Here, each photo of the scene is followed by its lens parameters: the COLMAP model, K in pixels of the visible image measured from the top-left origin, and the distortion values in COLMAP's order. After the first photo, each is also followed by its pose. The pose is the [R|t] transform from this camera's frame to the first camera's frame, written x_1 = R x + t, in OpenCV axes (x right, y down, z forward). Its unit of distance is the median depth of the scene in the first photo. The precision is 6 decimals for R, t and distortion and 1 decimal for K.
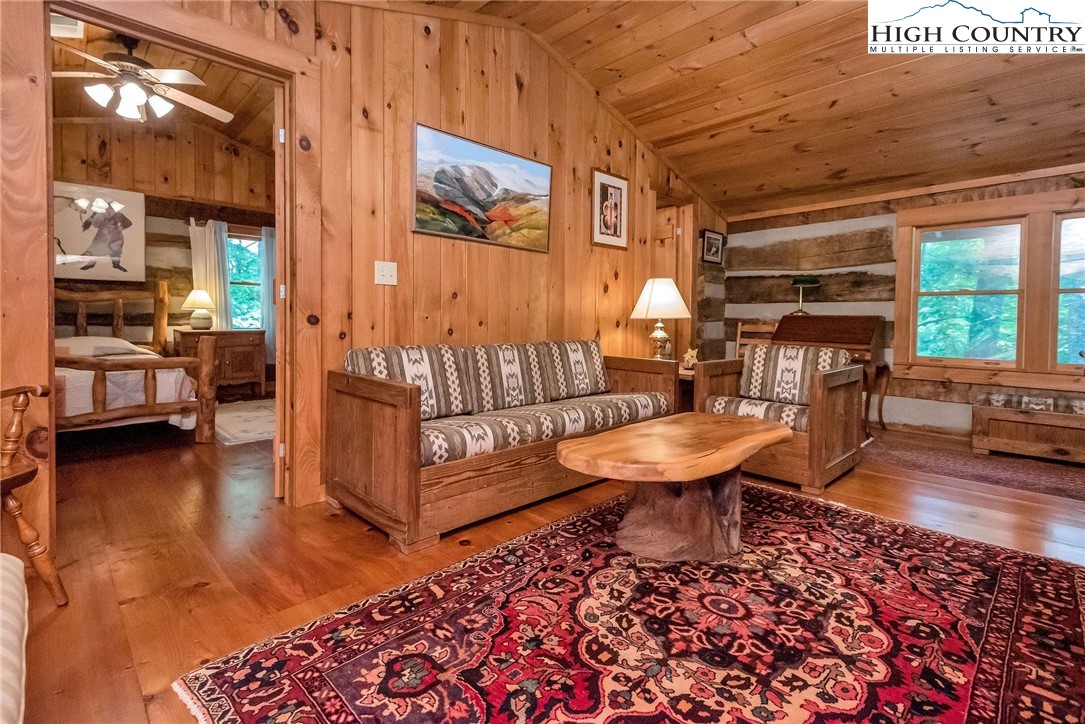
lens RADIAL K [[491.2, 0, 531.2], [0, 491.2, 323.0], [0, 0, 1]] dist [0.030844, -0.012461]
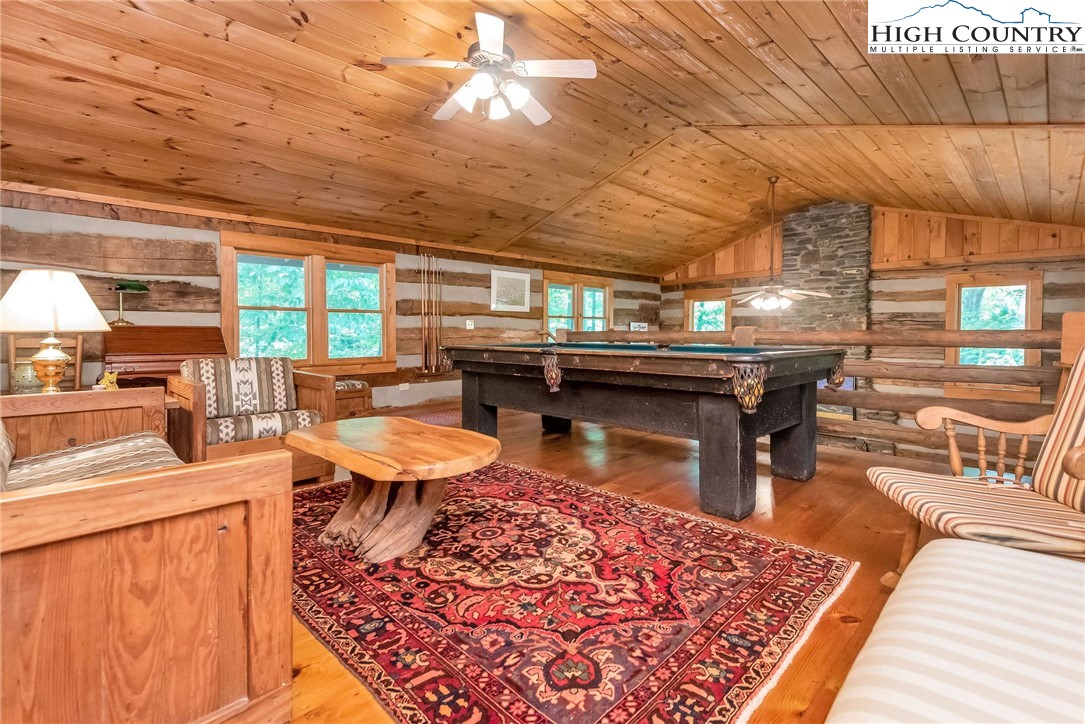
lens RADIAL K [[491.2, 0, 549.5], [0, 491.2, 333.1], [0, 0, 1]] dist [0.030844, -0.012461]
pose [[-0.016119, -0.014094, 0.999771, -0.984456], [0.008197, 0.999865, 0.014227, -0.025702], [-0.999836, 0.008425, -0.016002, 0.804577]]
